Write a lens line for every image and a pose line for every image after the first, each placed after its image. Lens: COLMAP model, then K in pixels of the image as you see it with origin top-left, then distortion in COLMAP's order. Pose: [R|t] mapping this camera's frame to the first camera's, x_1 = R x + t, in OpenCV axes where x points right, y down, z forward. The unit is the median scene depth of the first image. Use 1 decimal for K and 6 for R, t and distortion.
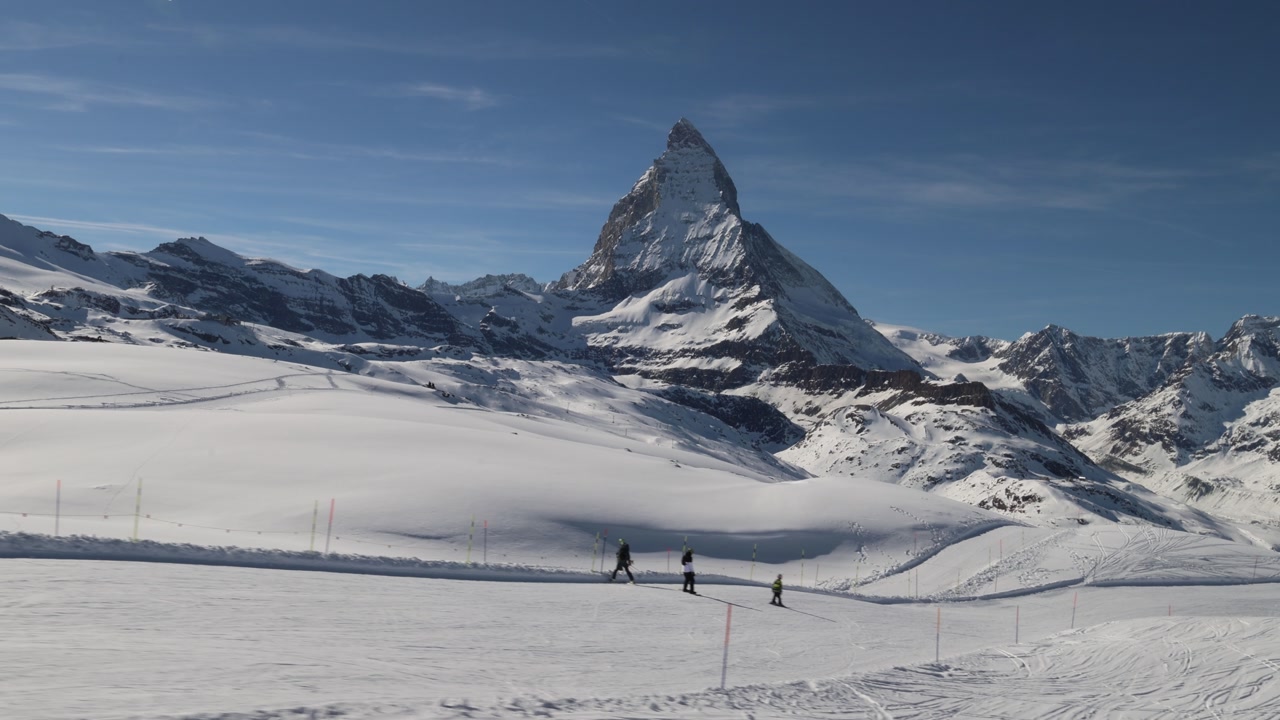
lens RADIAL K [[1440.5, 0, 643.6], [0, 1440.5, 324.1], [0, 0, 1]] dist [-0.080748, 0.051714]
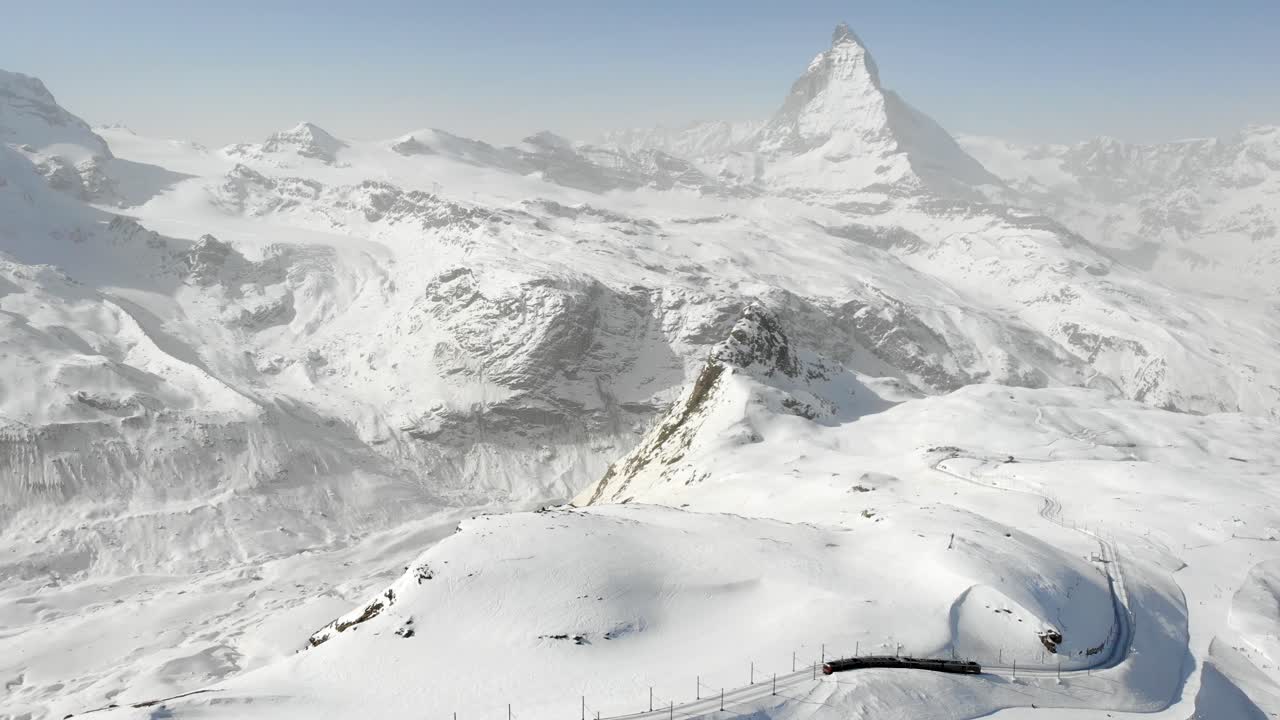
lens RADIAL K [[953.3, 0, 640.0], [0, 953.3, 360.0], [0, 0, 1]] dist [0.123989, -0.272946]
pose [[0.986505, -0.010516, -0.163390, -0.023763], [0.045821, 0.975791, 0.213849, -0.030261], [0.157186, -0.218450, 0.963105, -0.092537]]
